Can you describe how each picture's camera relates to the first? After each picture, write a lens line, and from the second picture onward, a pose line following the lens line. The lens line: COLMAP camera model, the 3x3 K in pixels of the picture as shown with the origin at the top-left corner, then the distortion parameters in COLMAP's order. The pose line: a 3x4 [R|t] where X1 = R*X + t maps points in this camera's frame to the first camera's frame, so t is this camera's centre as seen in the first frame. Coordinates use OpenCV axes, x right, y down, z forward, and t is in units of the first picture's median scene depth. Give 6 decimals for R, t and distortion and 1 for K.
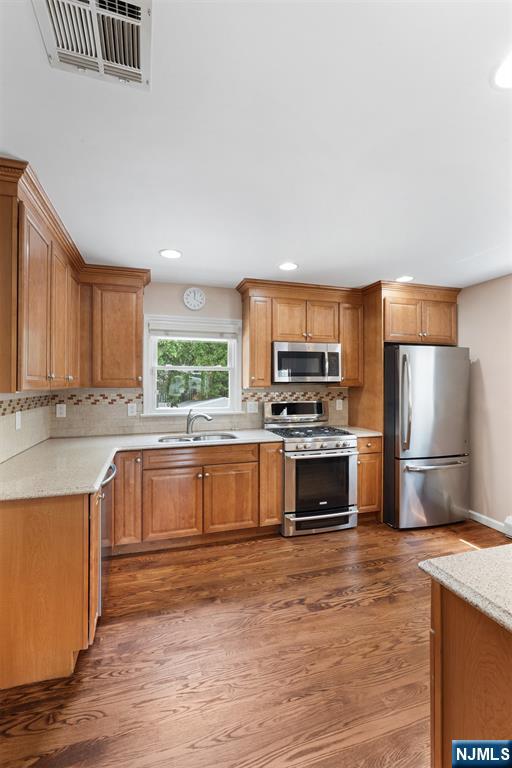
lens RADIAL K [[335.2, 0, 255.4], [0, 335.2, 382.6], [0, 0, 1]] dist [-0.002544, -0.000595]
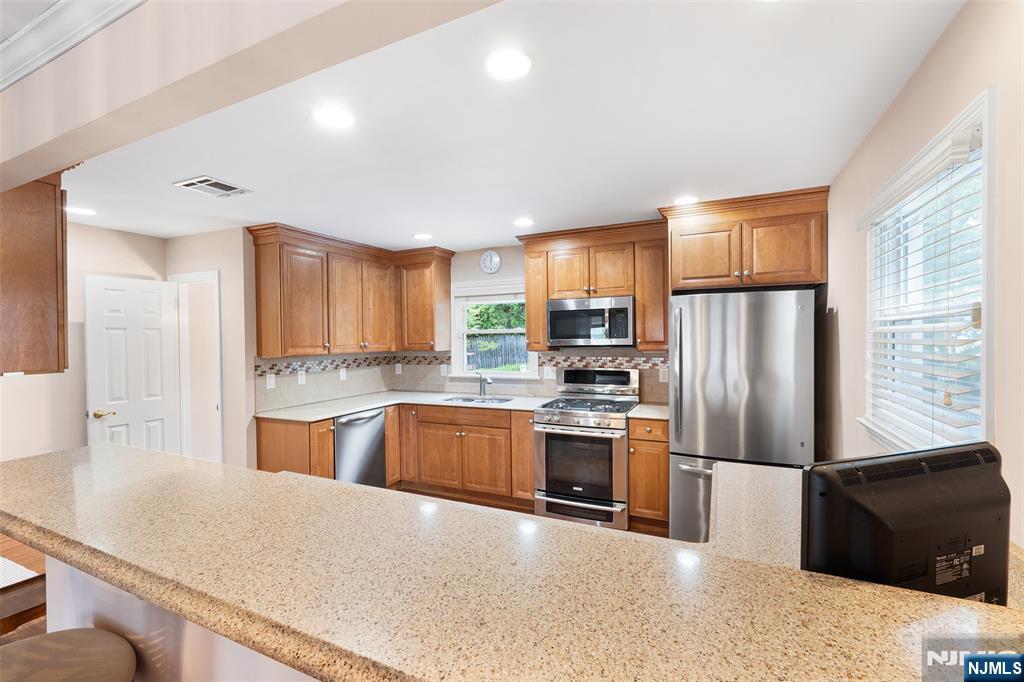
lens RADIAL K [[446.9, 0, 509.1], [0, 446.9, 341.9], [0, 0, 1]] dist [-0.002544, -0.000595]
pose [[0.738873, -0.002519, -0.673841, 0.854279], [0.013266, 0.999854, 0.010809, -0.028554], [0.673715, -0.016926, 0.738798, 0.052130]]
